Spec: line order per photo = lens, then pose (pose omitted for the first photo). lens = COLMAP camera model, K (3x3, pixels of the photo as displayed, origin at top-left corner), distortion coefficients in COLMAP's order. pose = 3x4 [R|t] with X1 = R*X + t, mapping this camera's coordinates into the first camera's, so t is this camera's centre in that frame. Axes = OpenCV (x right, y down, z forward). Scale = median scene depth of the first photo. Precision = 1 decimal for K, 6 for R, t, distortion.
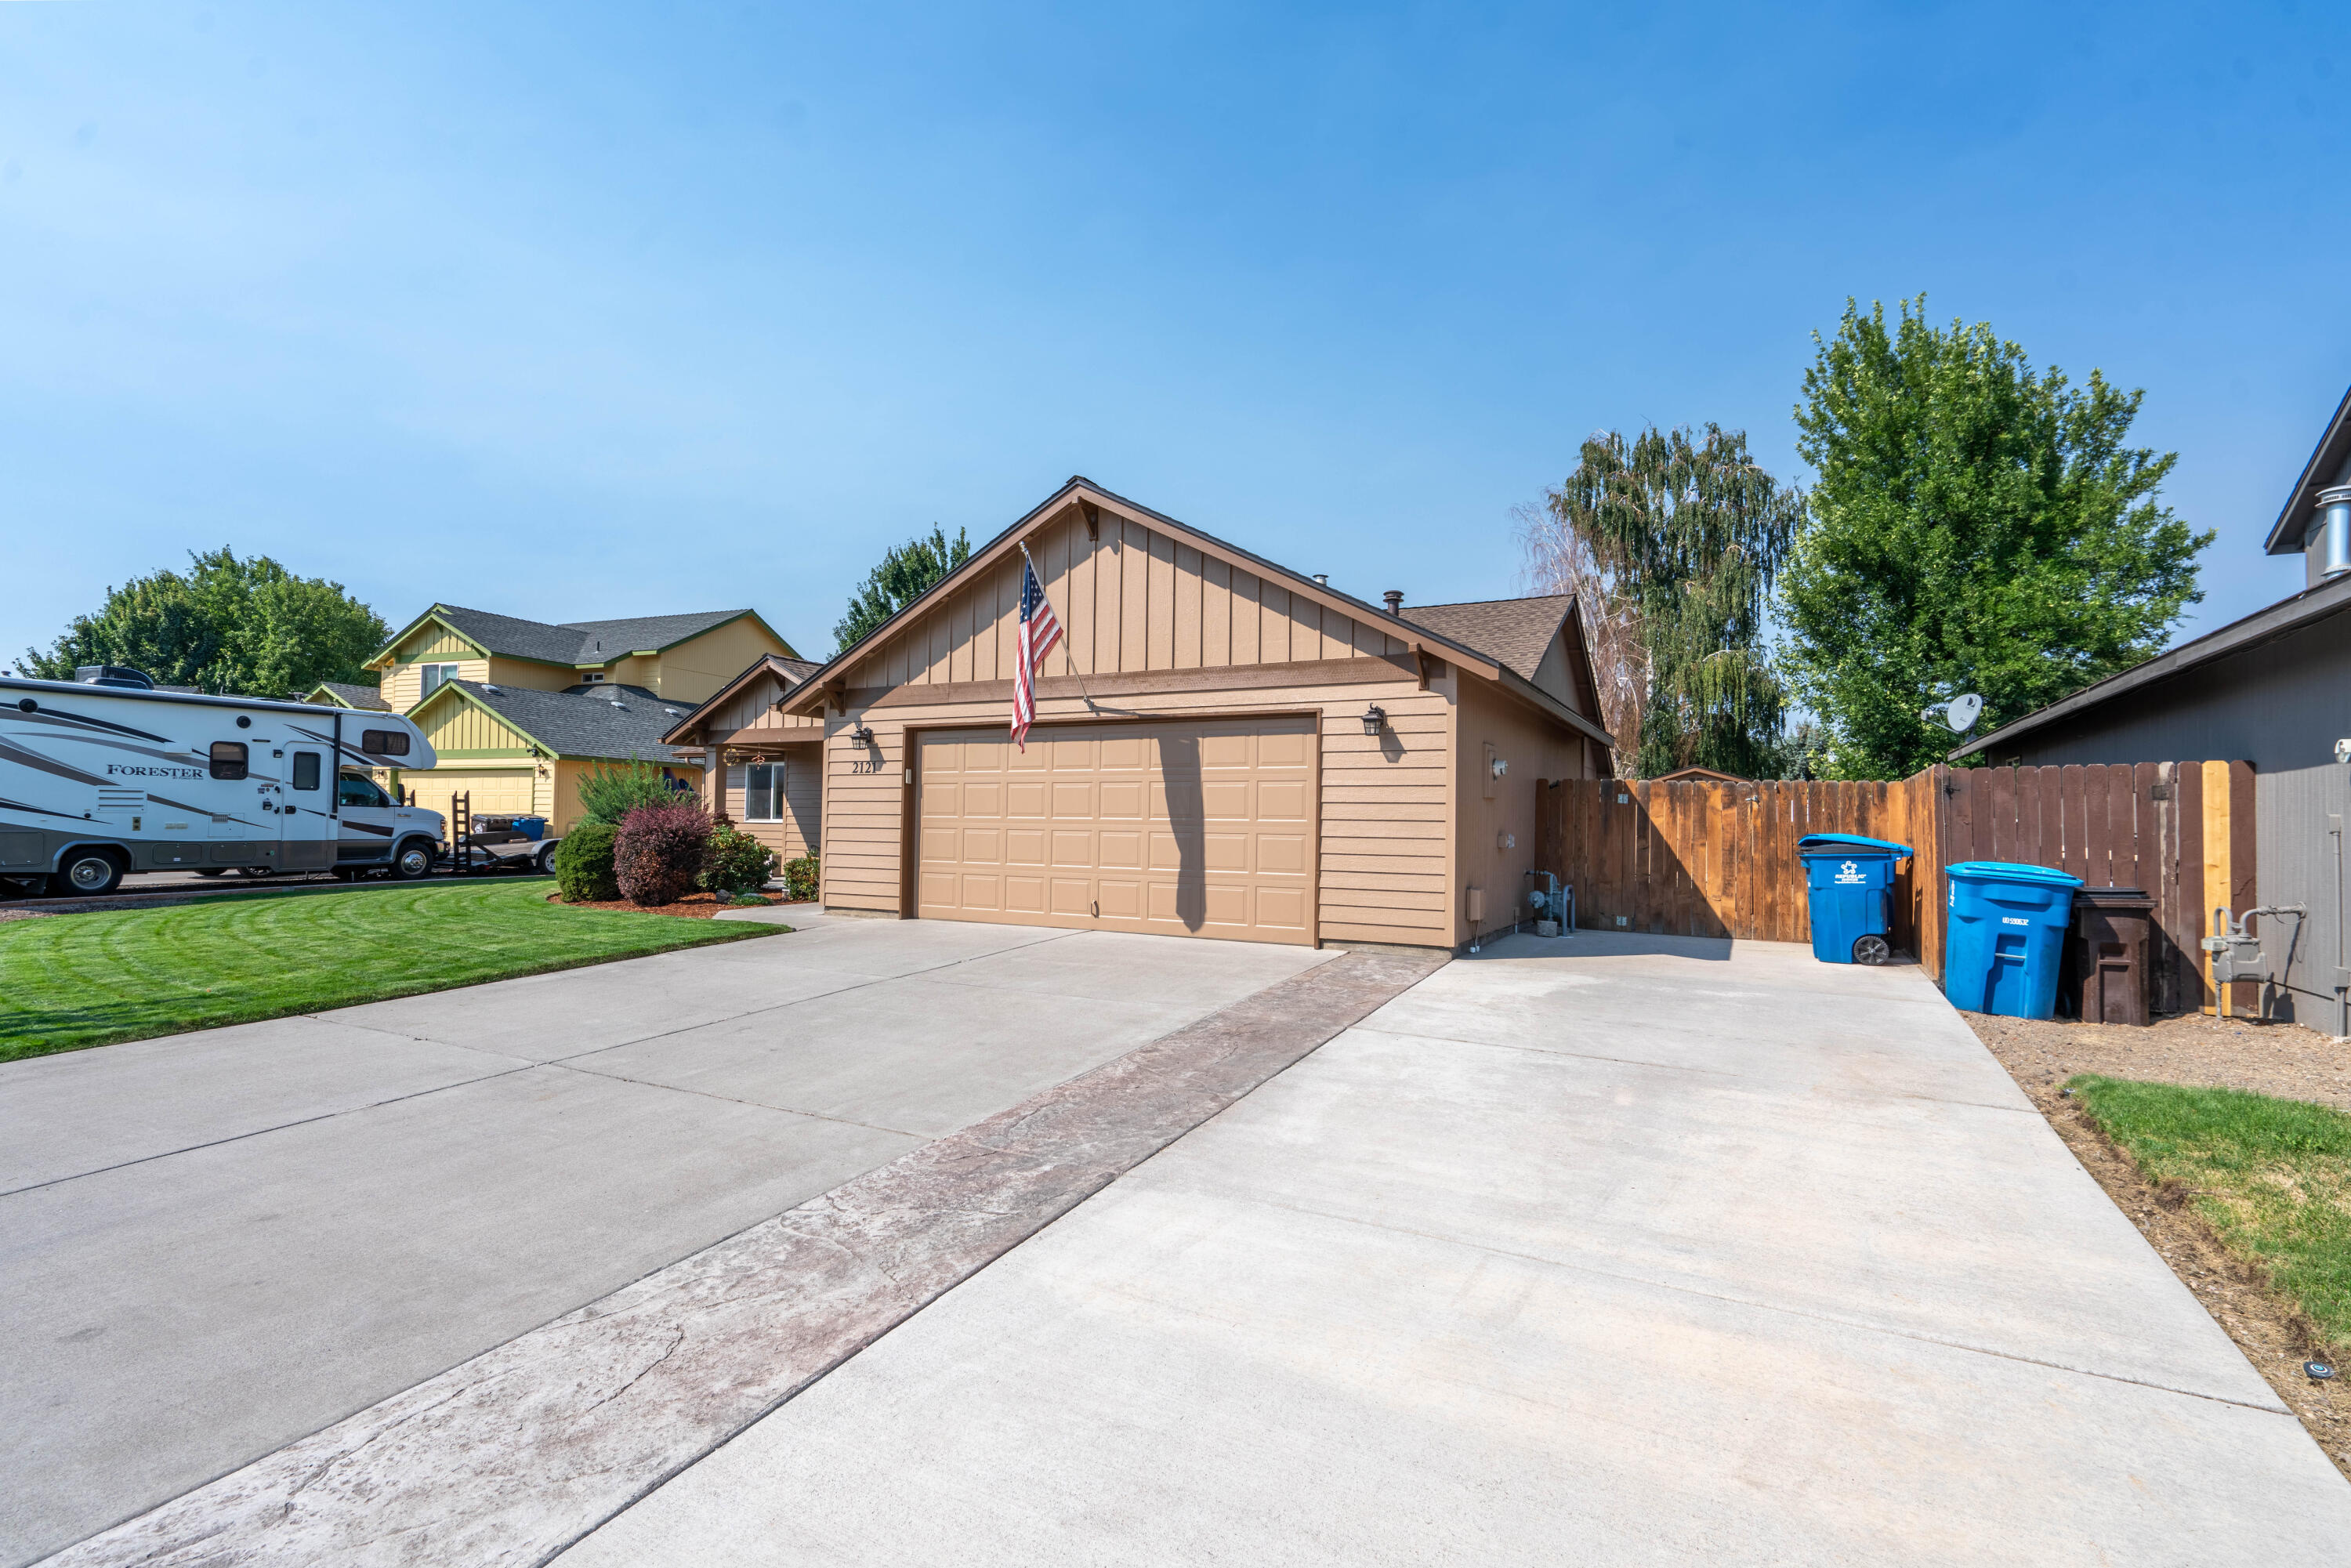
lens RADIAL K [[1088.3, 0, 1180.6], [0, 1088.3, 792.0], [0, 0, 1]] dist [-0.004790, 0.002390]
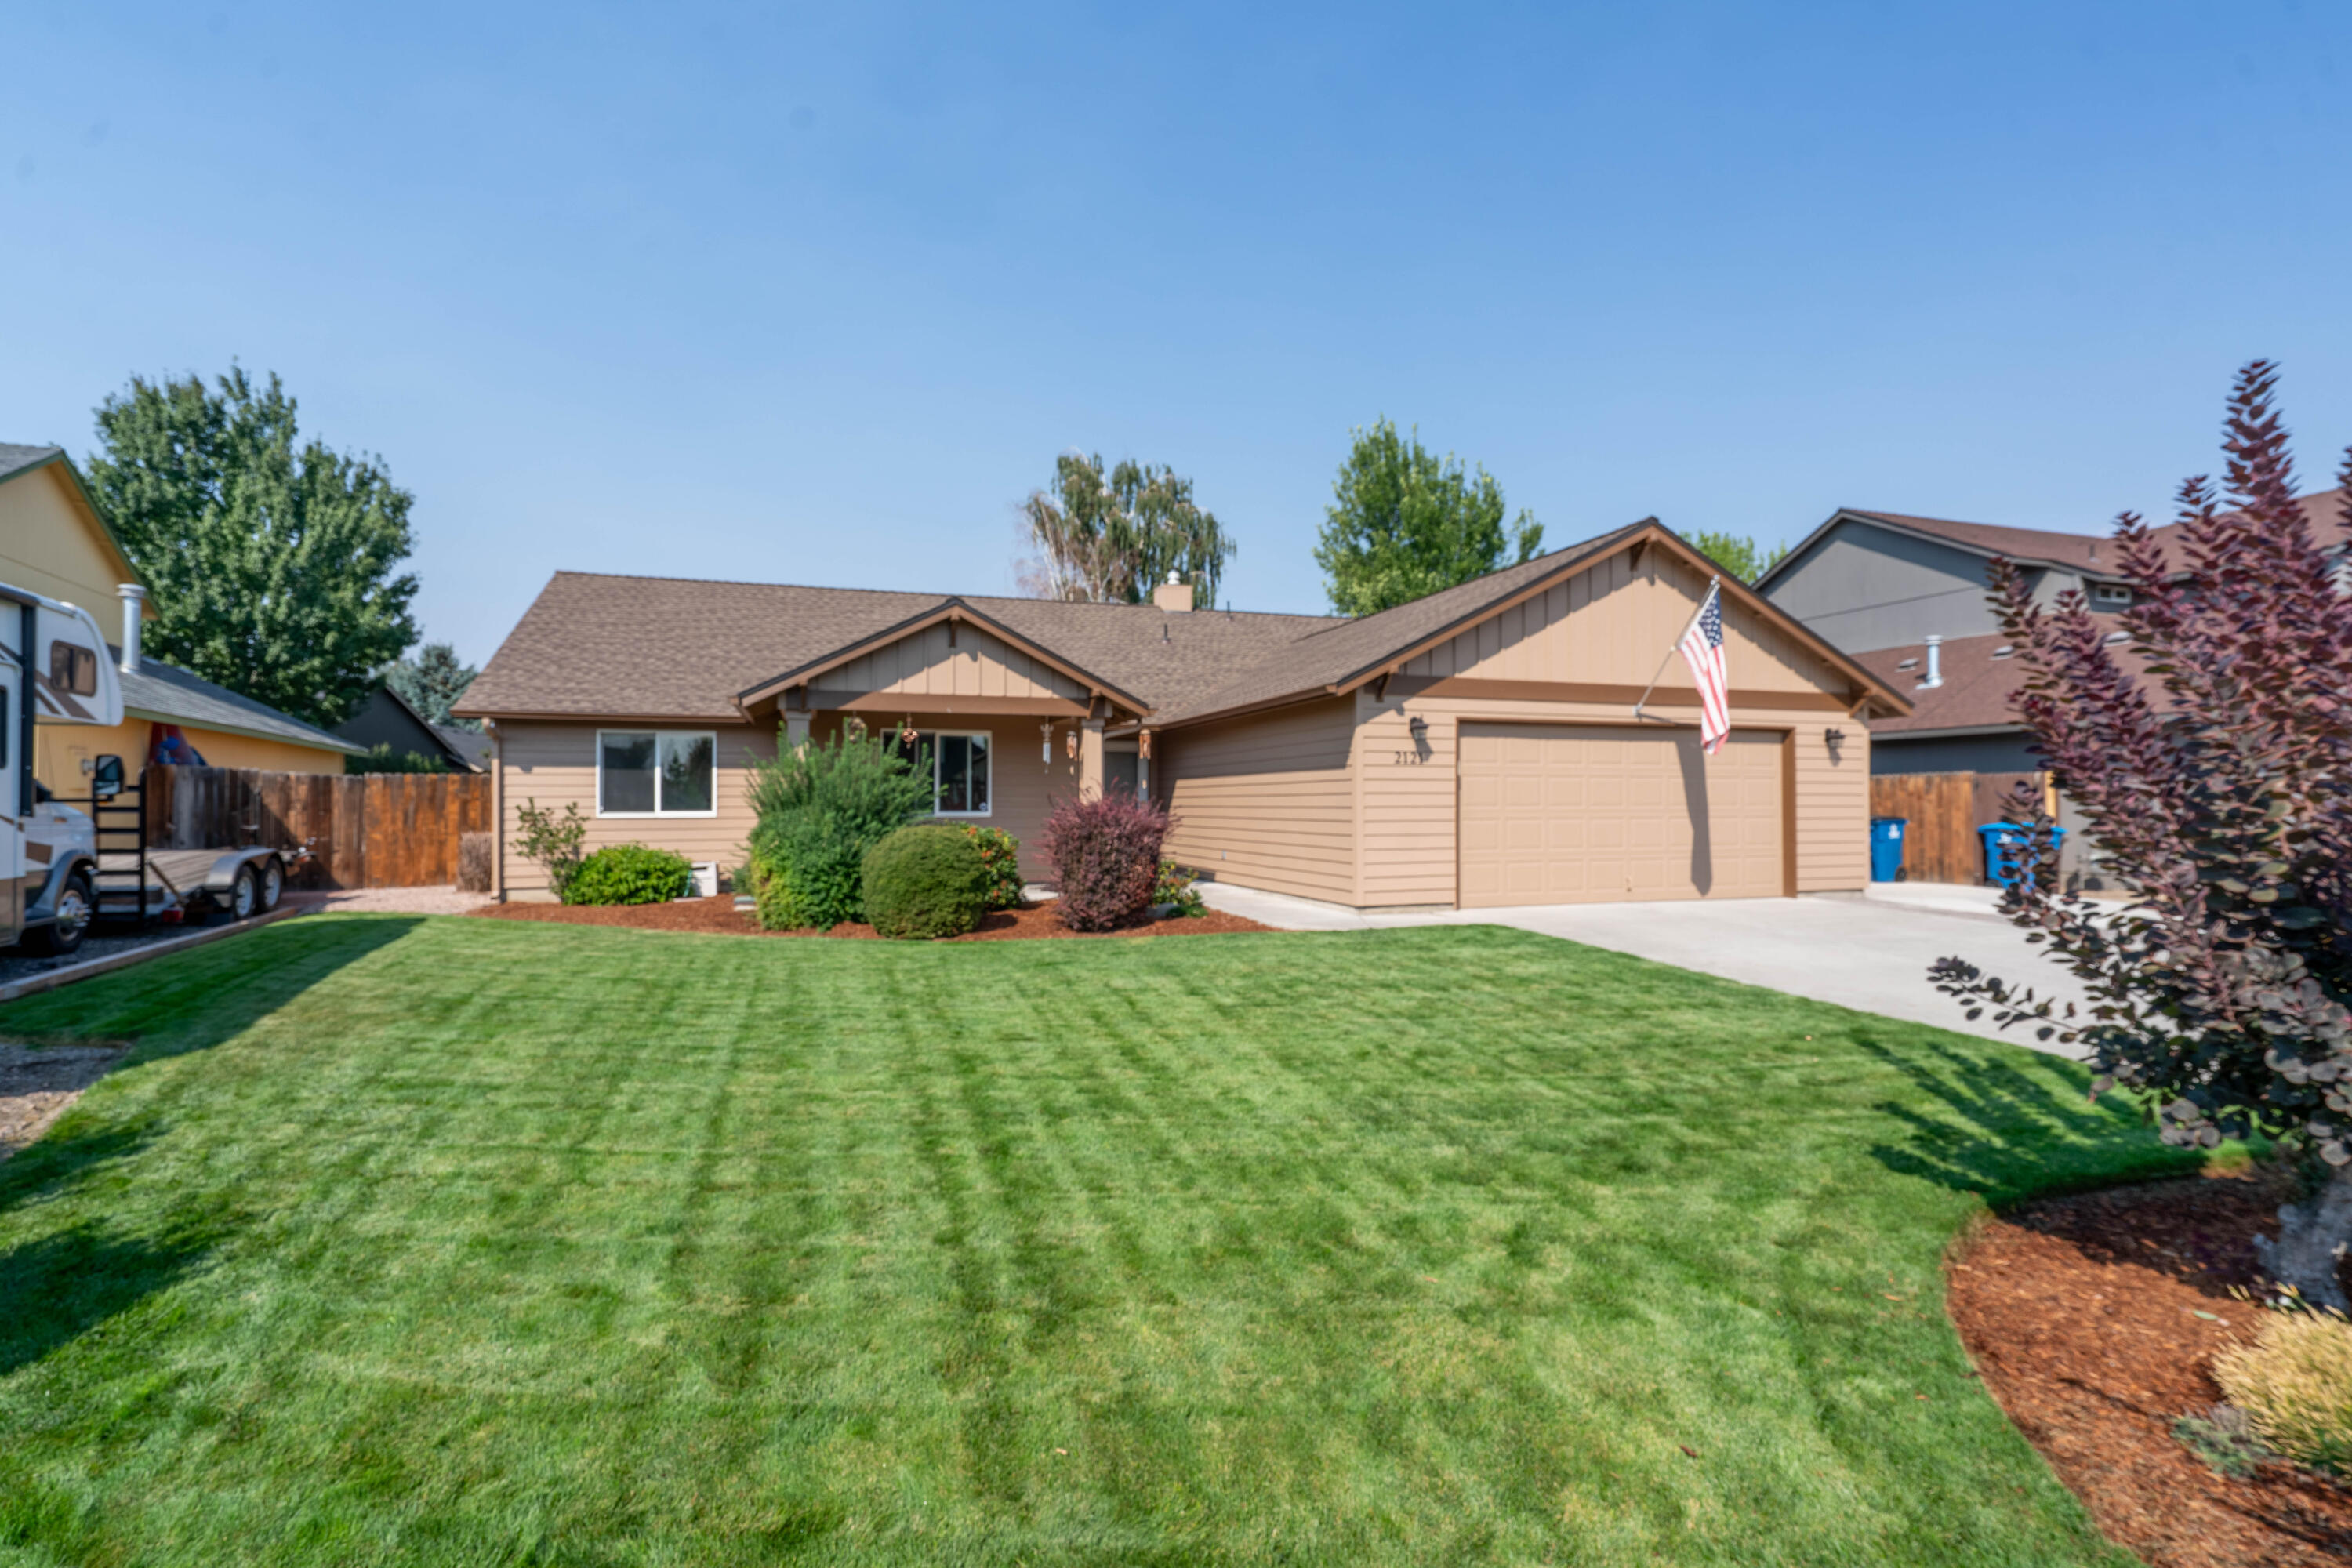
lens RADIAL K [[1088.8, 0, 1175.4], [0, 1088.8, 784.9], [0, 0, 1]] dist [-0.004790, 0.002390]
pose [[0.689866, -0.001238, 0.723936, -1.217497], [-0.011548, 0.999852, 0.012714, -0.008972], [-0.723845, -0.017132, 0.689750, 0.518925]]
